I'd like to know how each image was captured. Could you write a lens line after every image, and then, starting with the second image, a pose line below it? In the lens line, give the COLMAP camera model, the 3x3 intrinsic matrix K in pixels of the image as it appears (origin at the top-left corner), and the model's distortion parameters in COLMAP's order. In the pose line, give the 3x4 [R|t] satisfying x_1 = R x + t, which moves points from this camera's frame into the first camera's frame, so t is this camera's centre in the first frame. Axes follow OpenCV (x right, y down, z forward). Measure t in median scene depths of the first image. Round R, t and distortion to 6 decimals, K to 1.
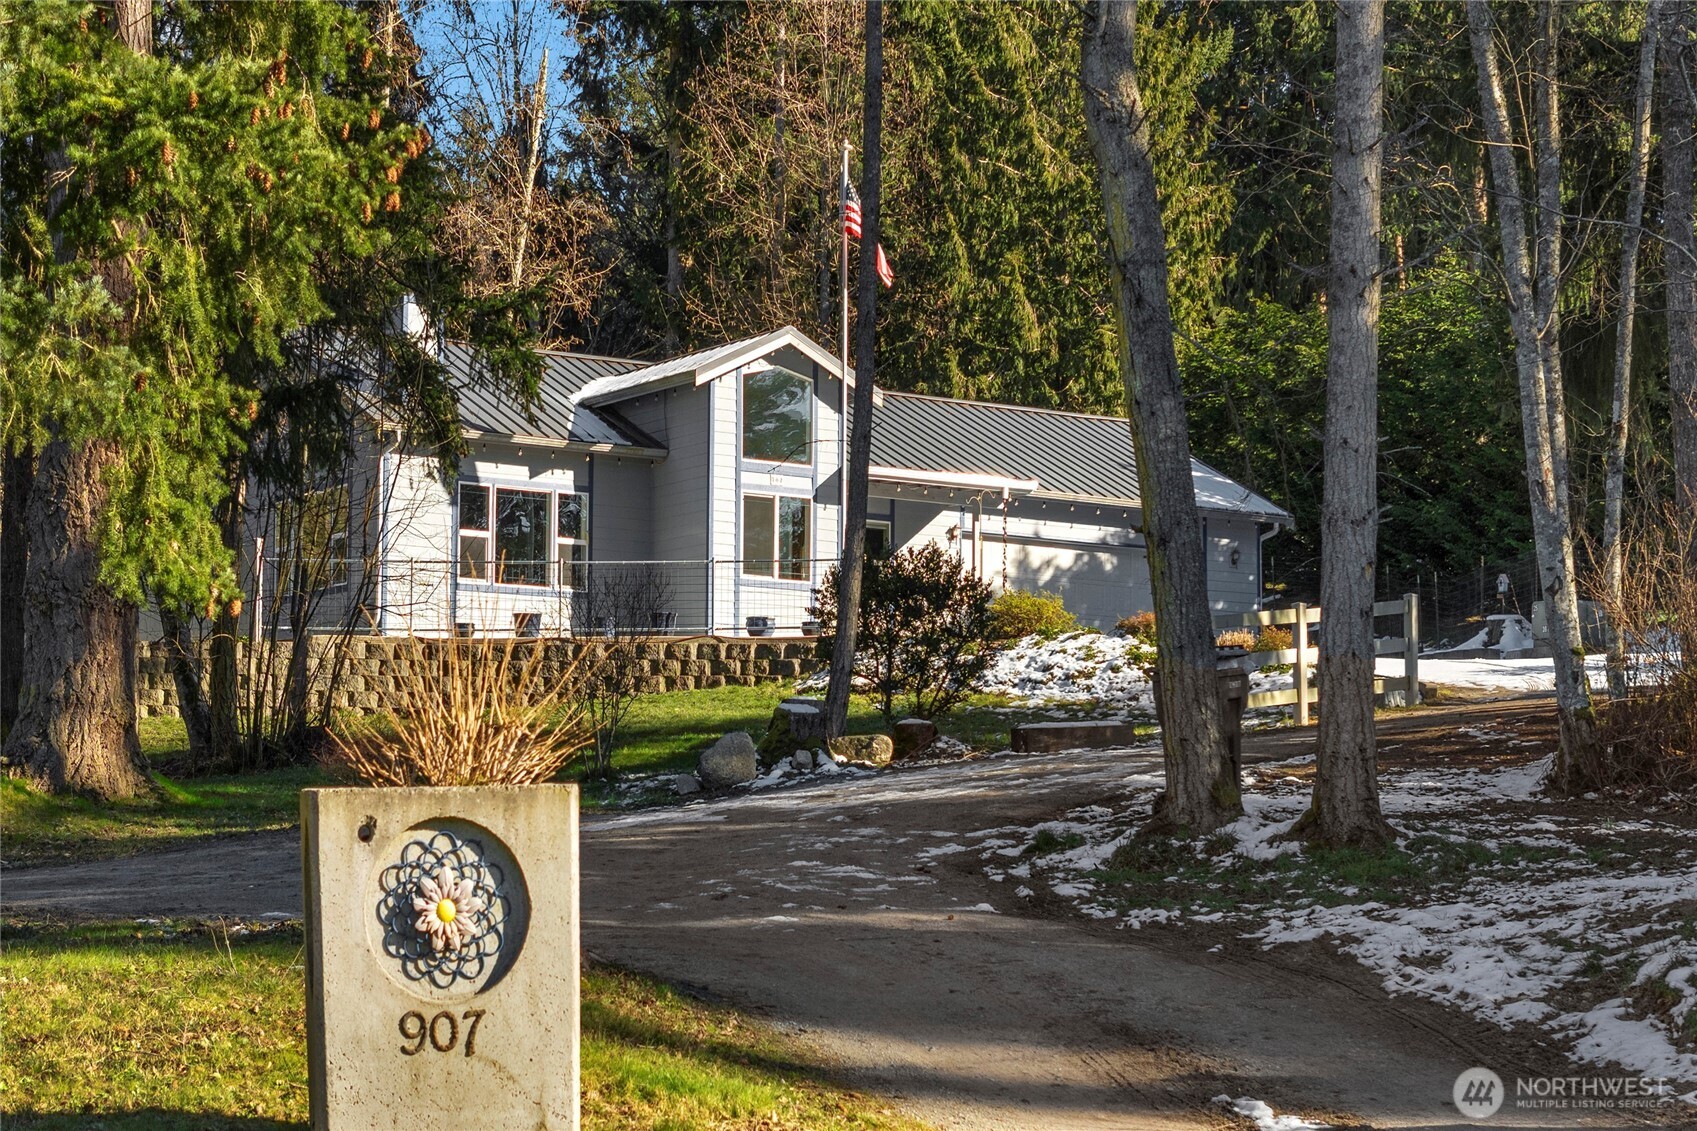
lens RADIAL K [[3407.3, 0, 848.5], [0, 3407.3, 565.5], [0, 0, 1]] dist [-0.013080, -0.039927]
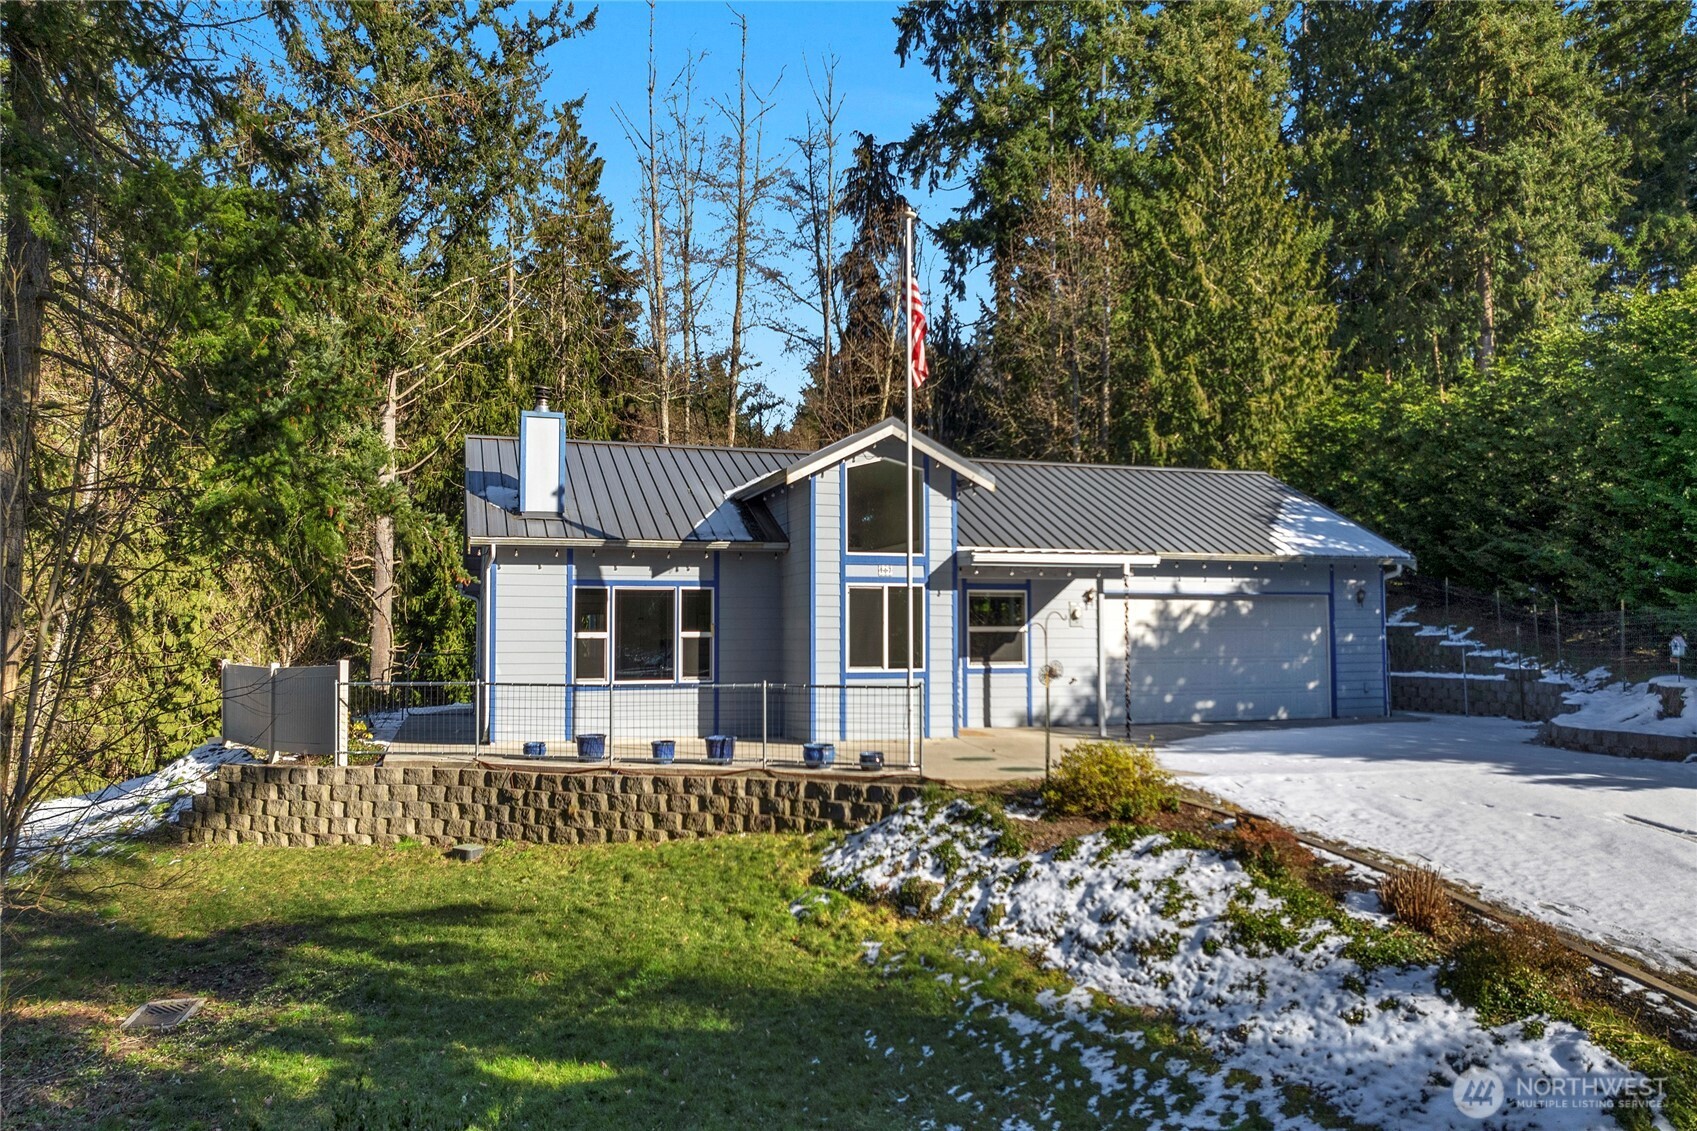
lens RADIAL K [[1176.3, 0, 849.2], [0, 1176.3, 594.7], [0, 0, 1]] dist [-0.008349, 0.000409]
pose [[0.963057, -0.019924, -0.268559, 0.062442], [0.041447, 0.996343, 0.074713, -0.044615], [0.266088, -0.083084, 0.960361, 0.661792]]
